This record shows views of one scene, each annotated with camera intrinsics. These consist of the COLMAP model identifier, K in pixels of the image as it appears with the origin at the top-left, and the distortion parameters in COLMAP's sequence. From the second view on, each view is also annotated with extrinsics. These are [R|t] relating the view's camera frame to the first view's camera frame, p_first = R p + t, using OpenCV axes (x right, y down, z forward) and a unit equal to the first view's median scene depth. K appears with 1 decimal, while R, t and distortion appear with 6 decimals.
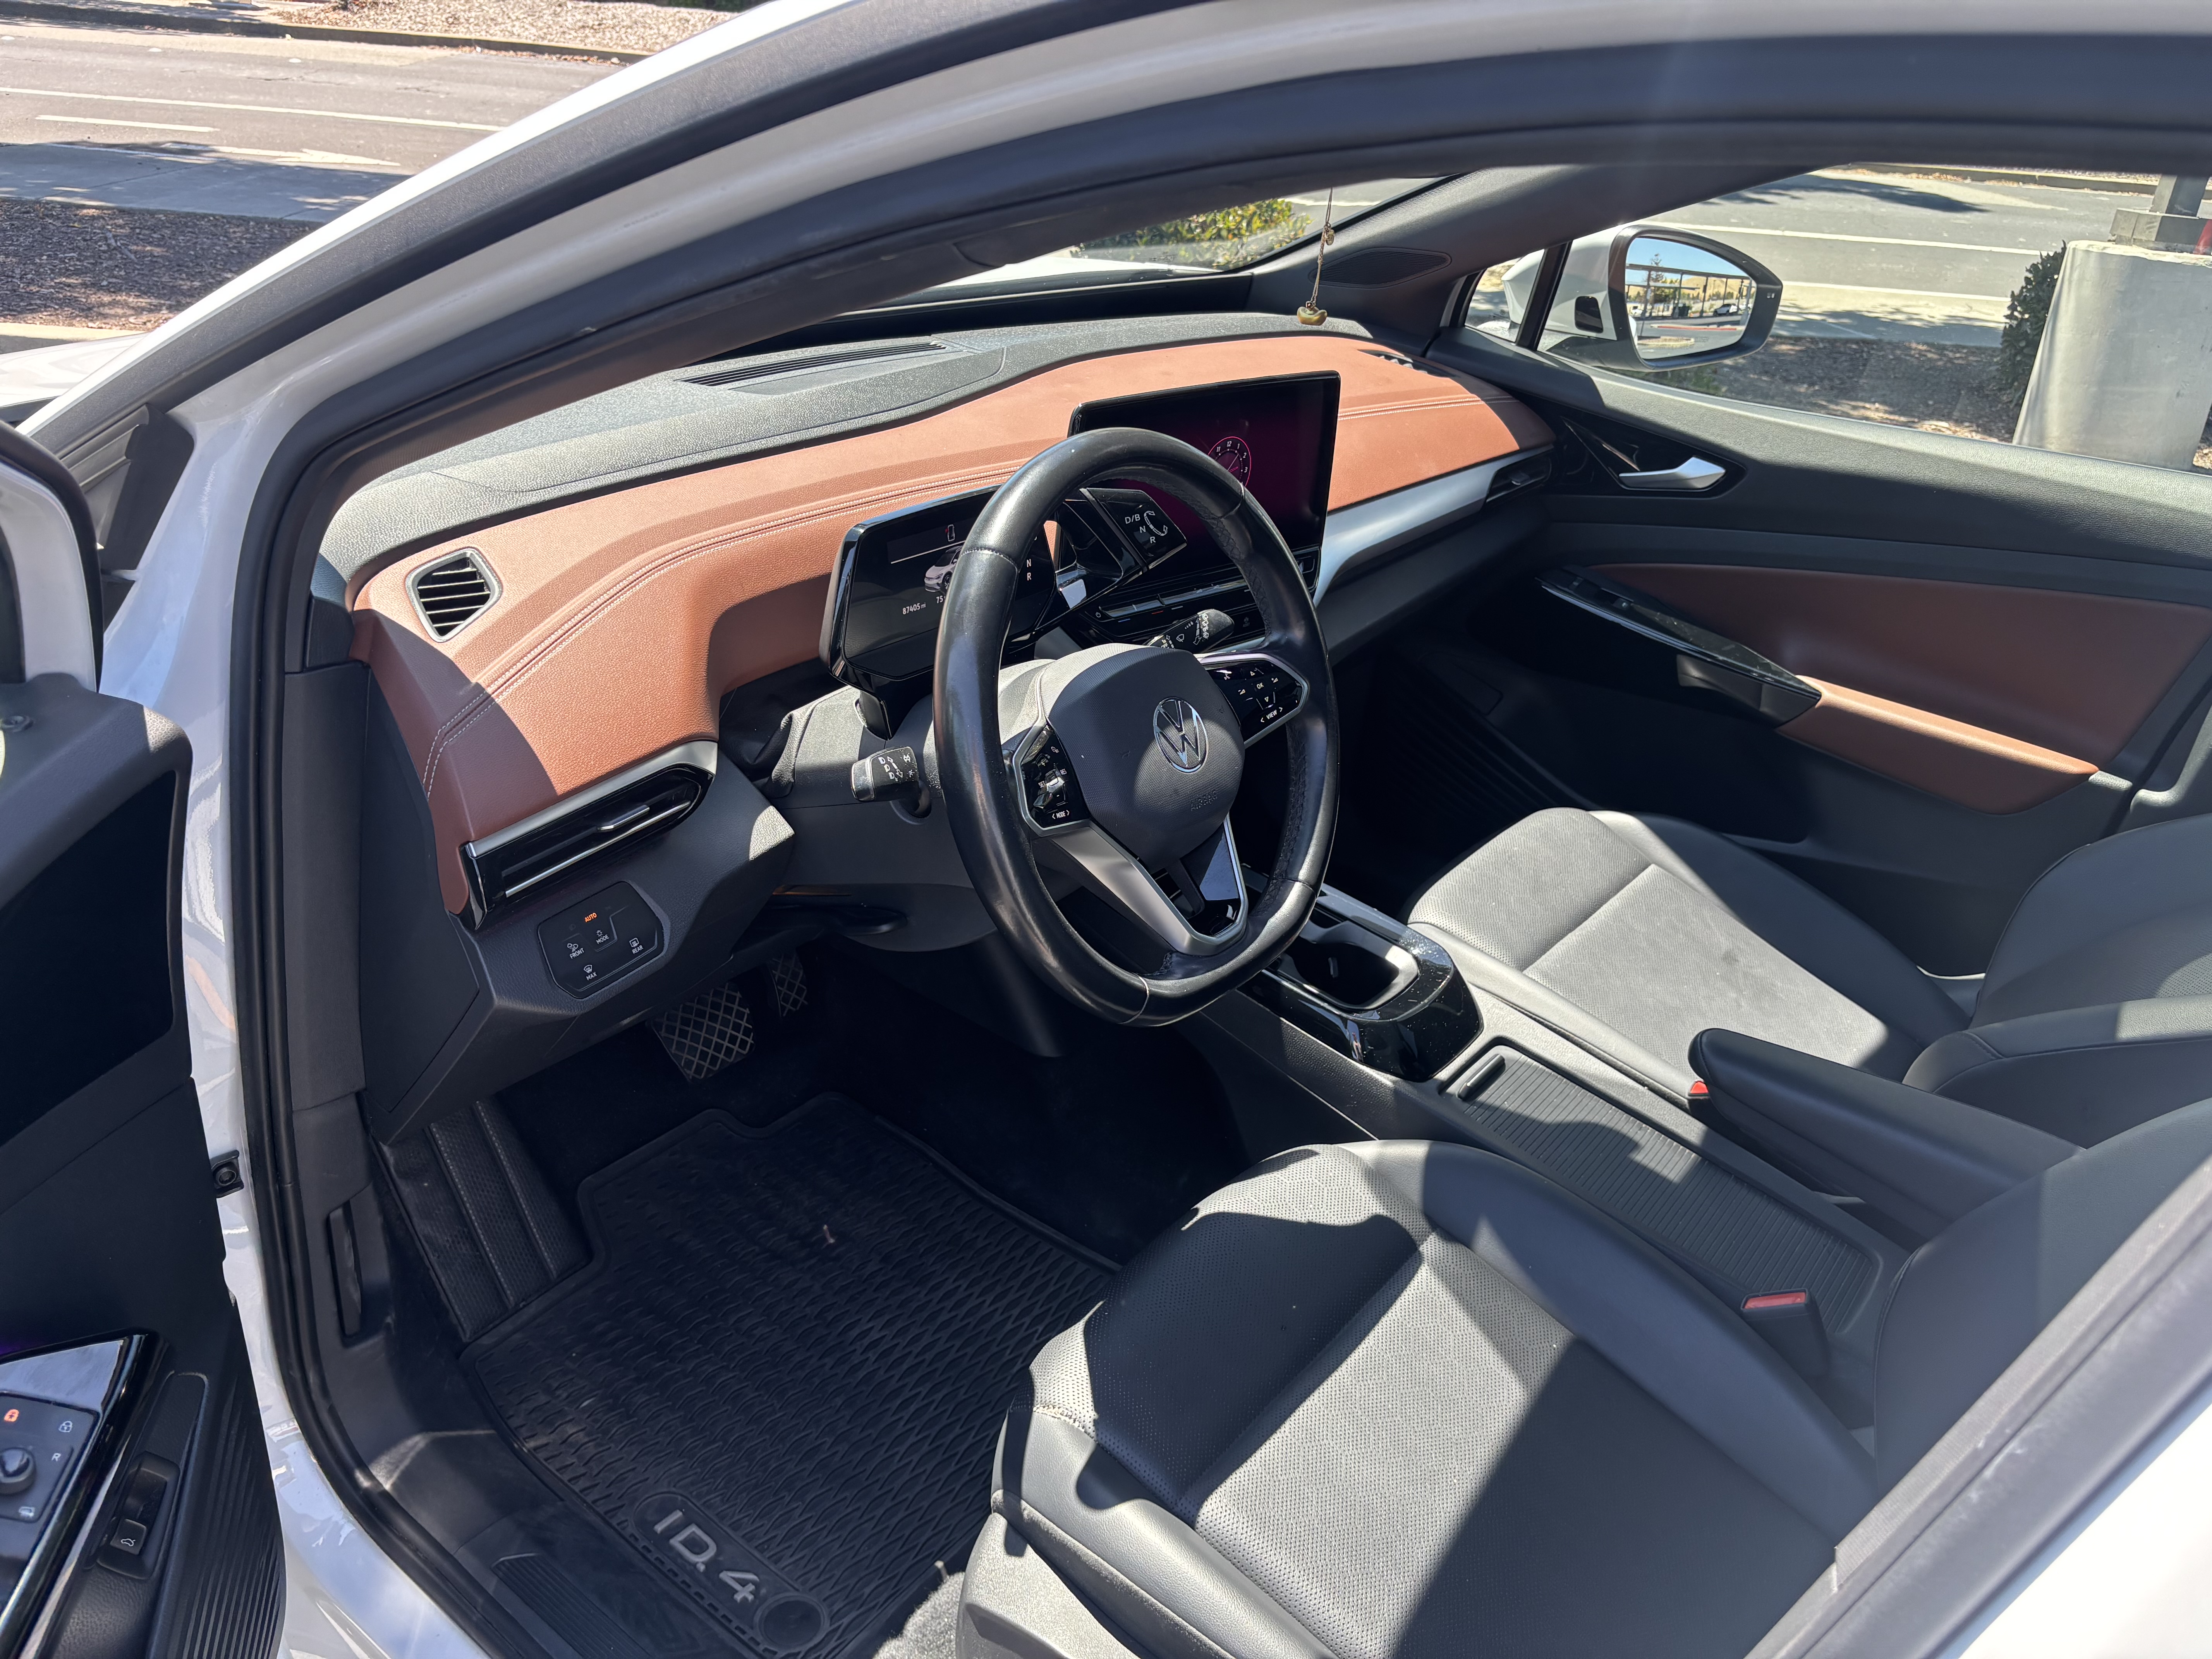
lens RADIAL K [[1647.3, 0, 1114.5], [0, 1647.3, 835.3], [0, 0, 1]] dist [0.040808, -0.045818]
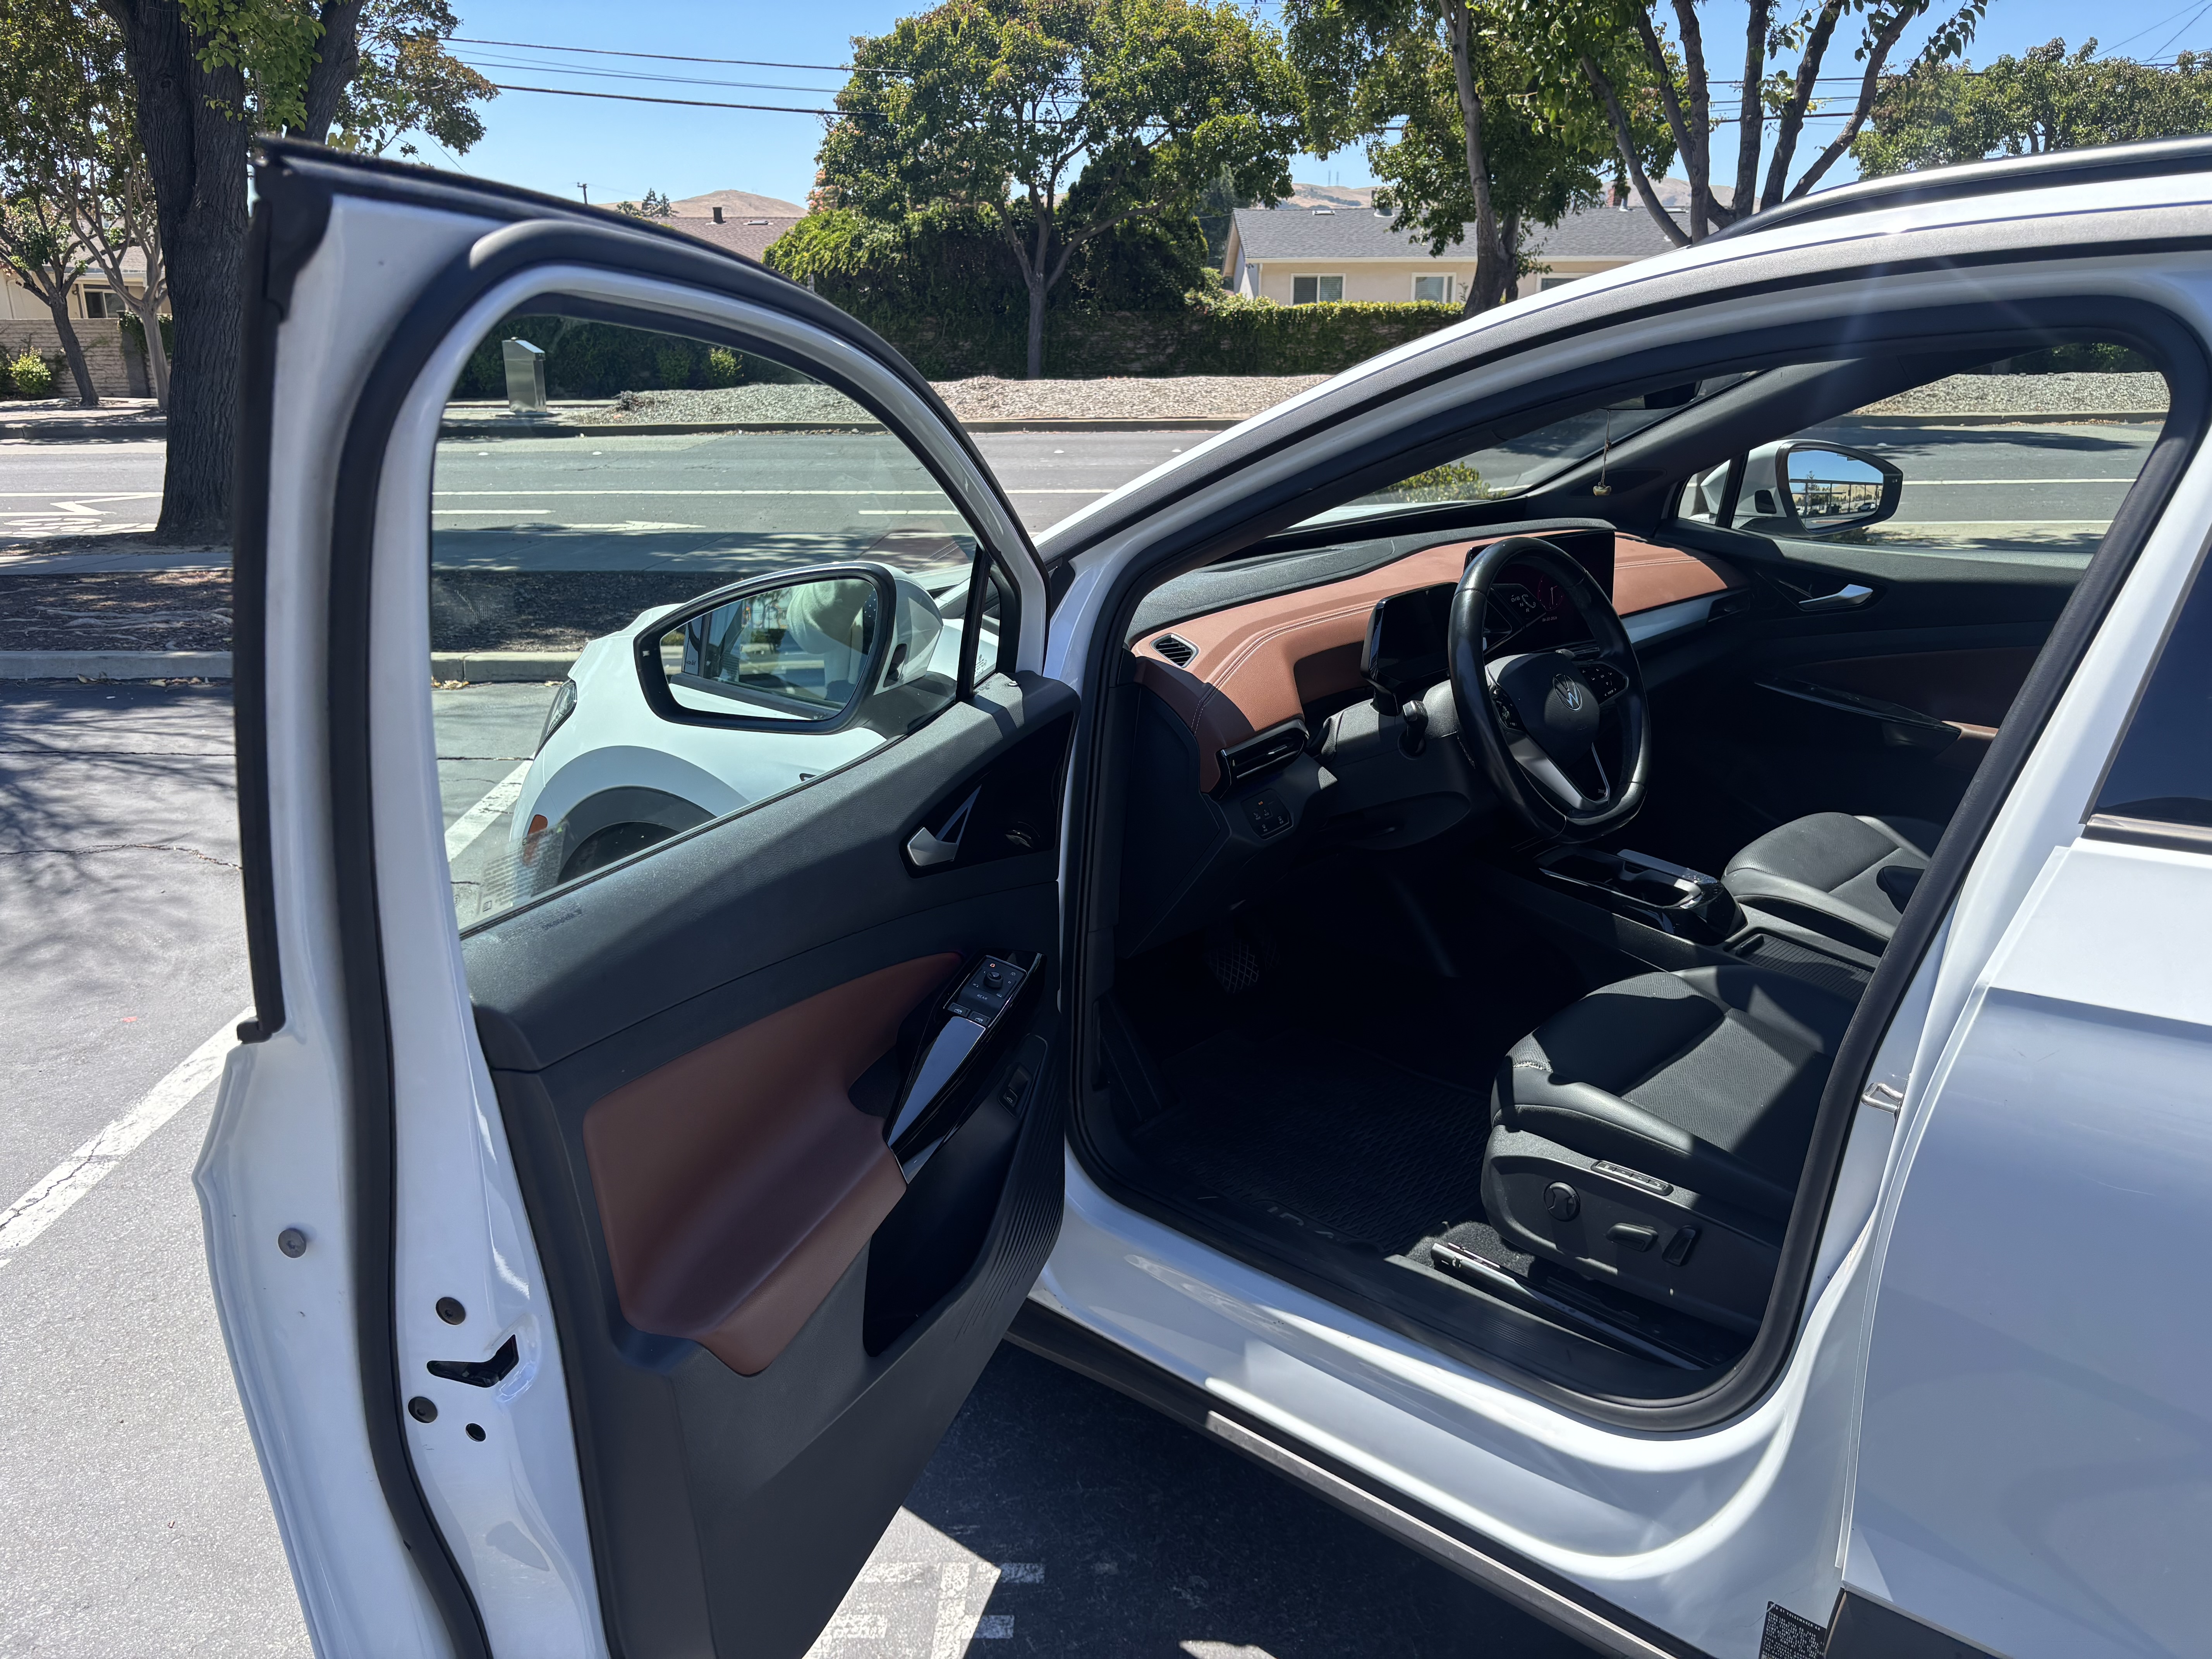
lens RADIAL K [[1647.3, 0, 1114.5], [0, 1647.3, 835.3], [0, 0, 1]] dist [0.040808, -0.045818]
pose [[0.992016, -0.060294, -0.110763, -0.152183], [0.039546, 0.982729, -0.180775, 0.234868], [0.119750, 0.174952, 0.977268, -0.488811]]
